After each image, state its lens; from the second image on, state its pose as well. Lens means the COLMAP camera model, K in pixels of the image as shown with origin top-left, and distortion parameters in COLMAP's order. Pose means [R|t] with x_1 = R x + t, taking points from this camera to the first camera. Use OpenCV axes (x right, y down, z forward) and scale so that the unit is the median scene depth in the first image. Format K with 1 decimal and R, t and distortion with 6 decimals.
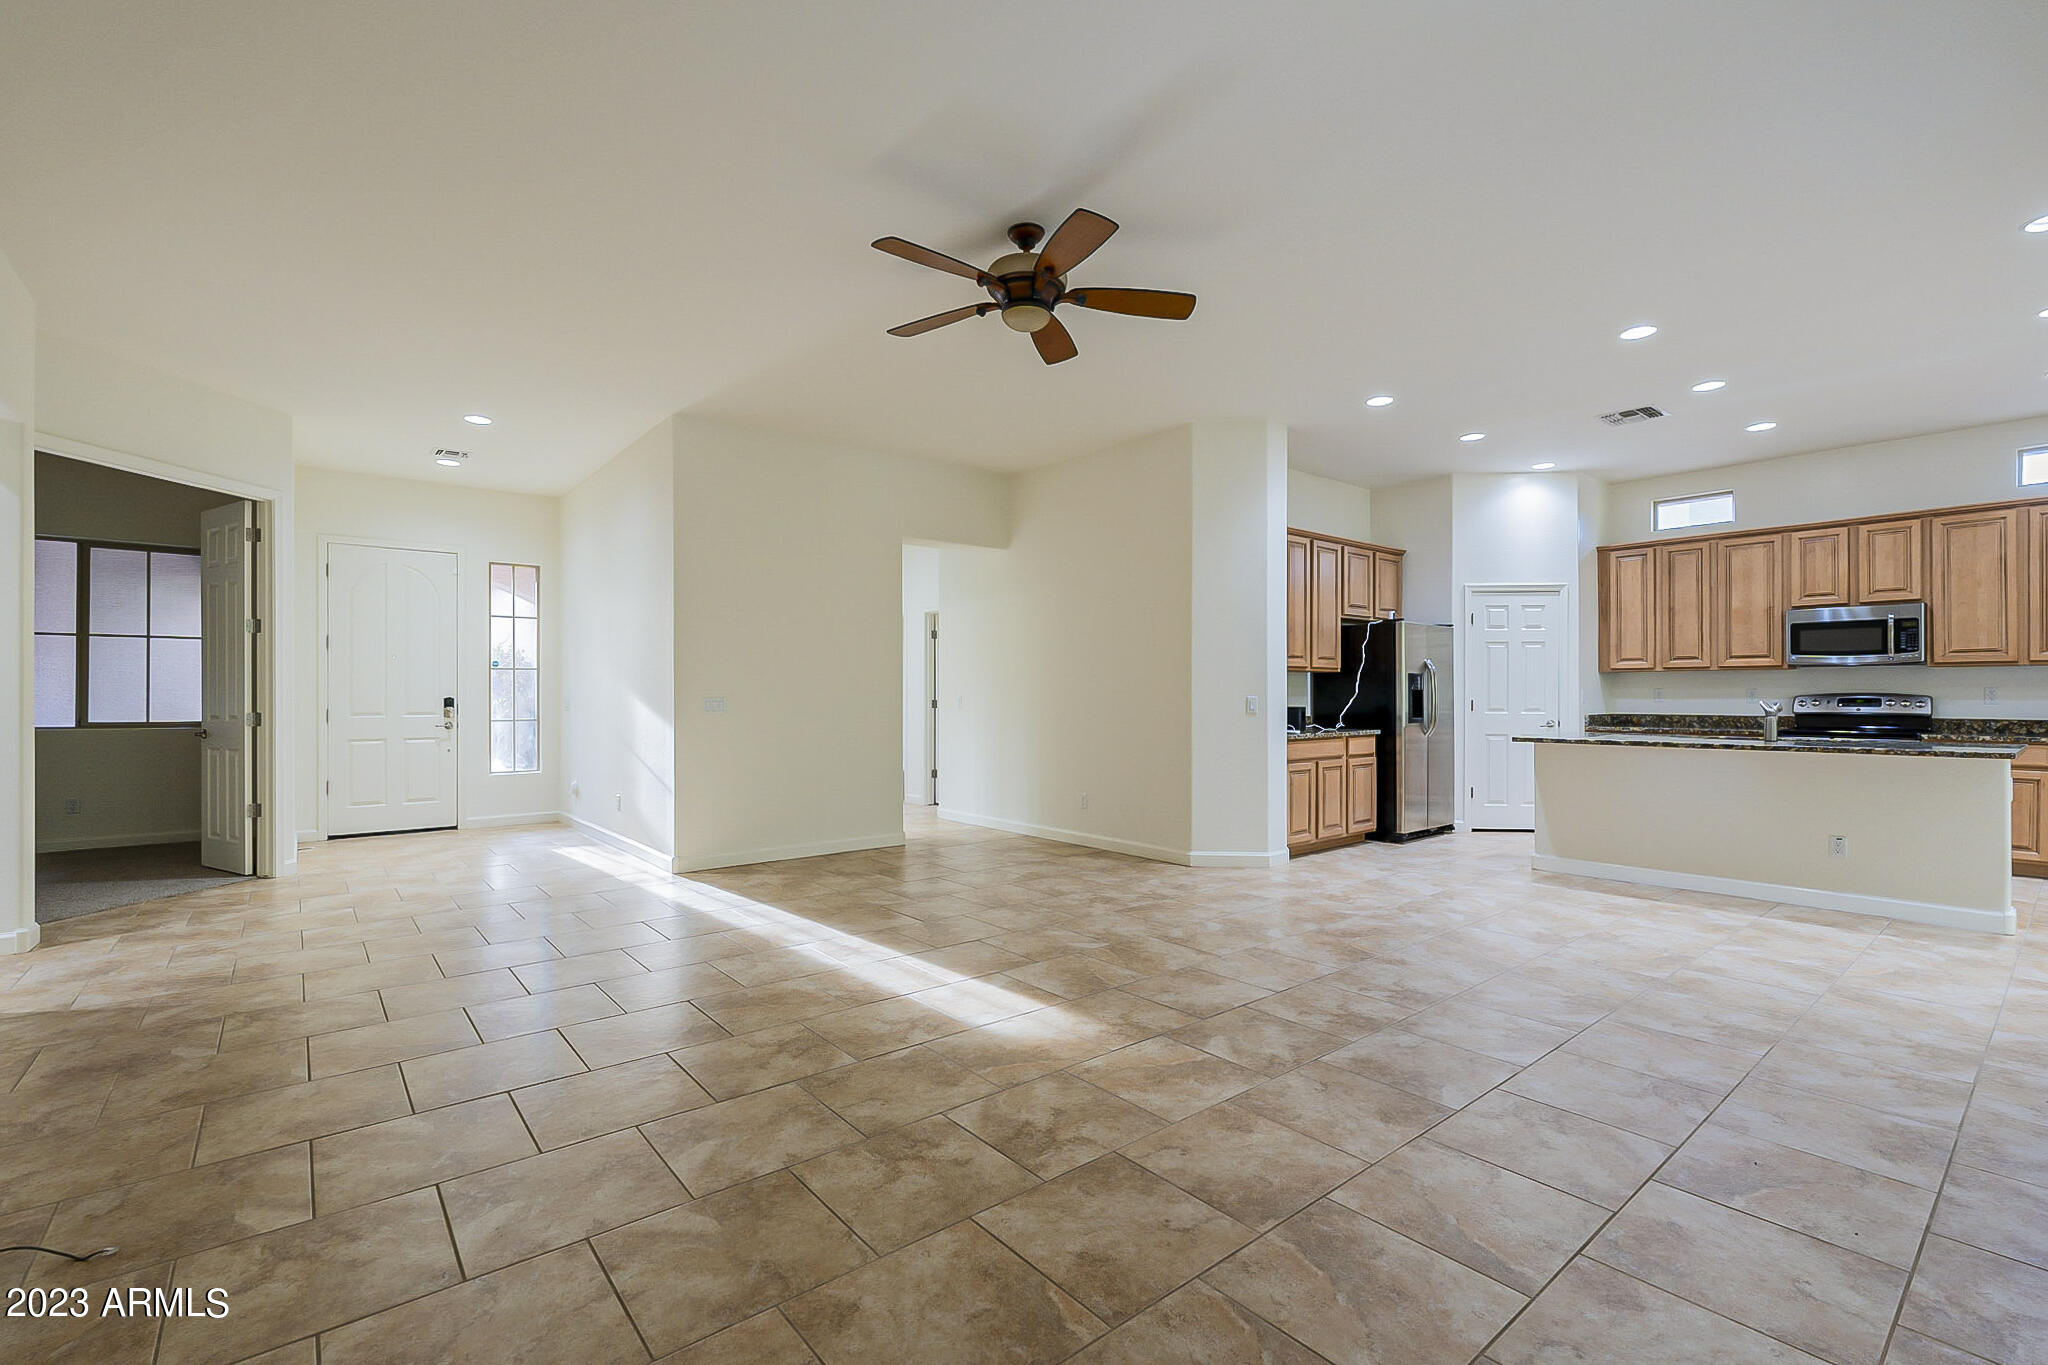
lens RADIAL K [[893.6, 0, 1020.2], [0, 893.6, 693.0], [0, 0, 1]] dist [-0.005187, -0.000180]
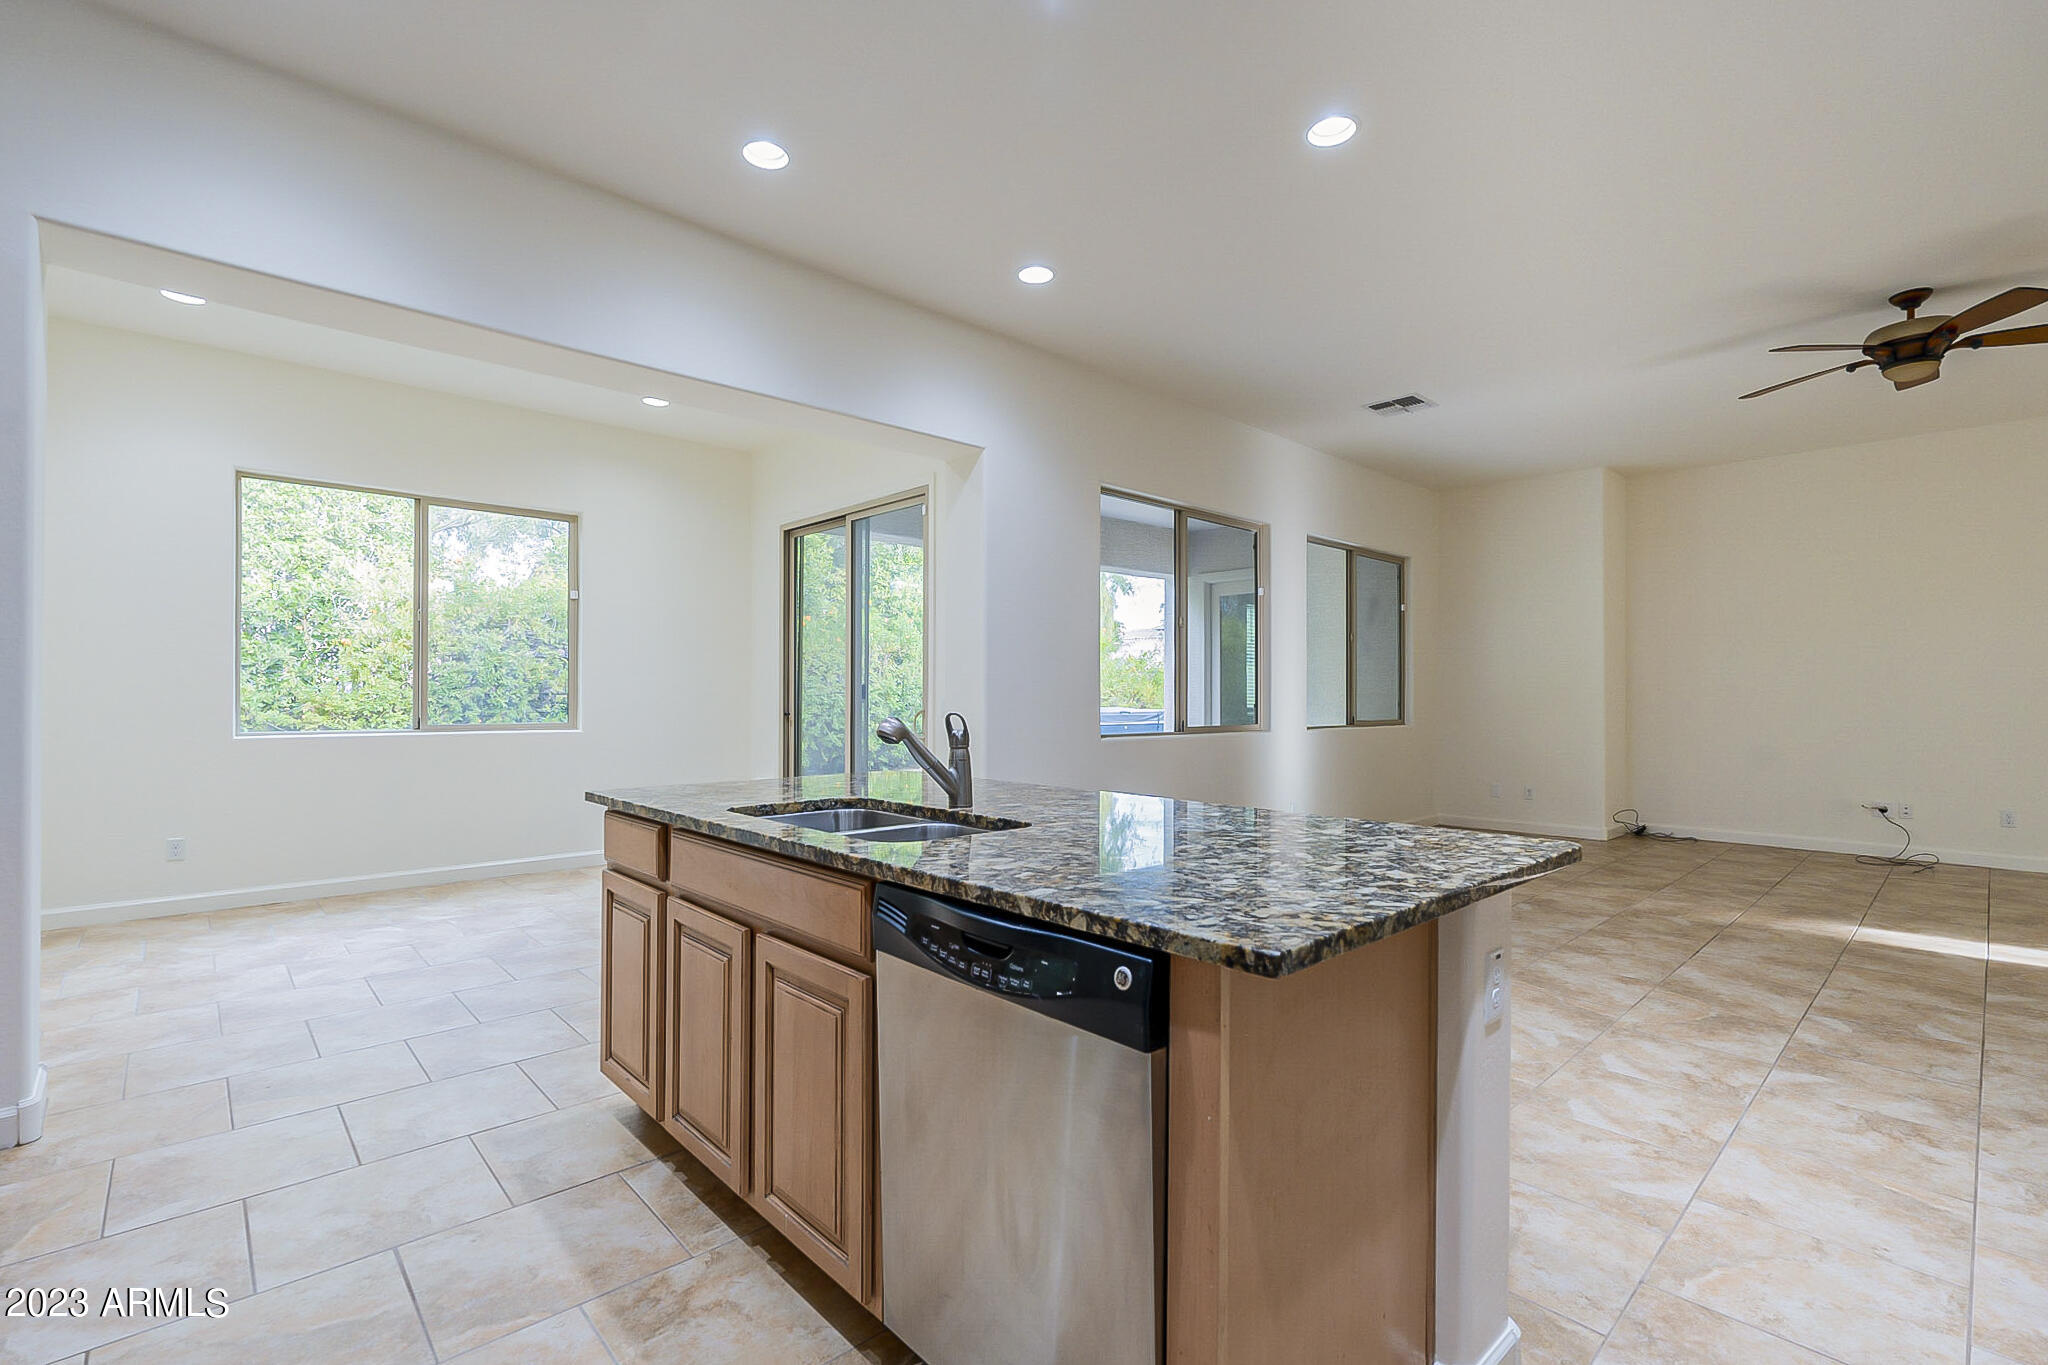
lens RADIAL K [[904.8, 0, 1019.9], [0, 904.8, 684.9], [0, 0, 1]] dist [-0.004425, 0.000202]
pose [[-0.998162, -0.001502, -0.060578, 0.707683], [-0.000758, 0.999924, -0.012296, 0.000969], [0.060592, -0.012228, -0.998088, 1.208120]]
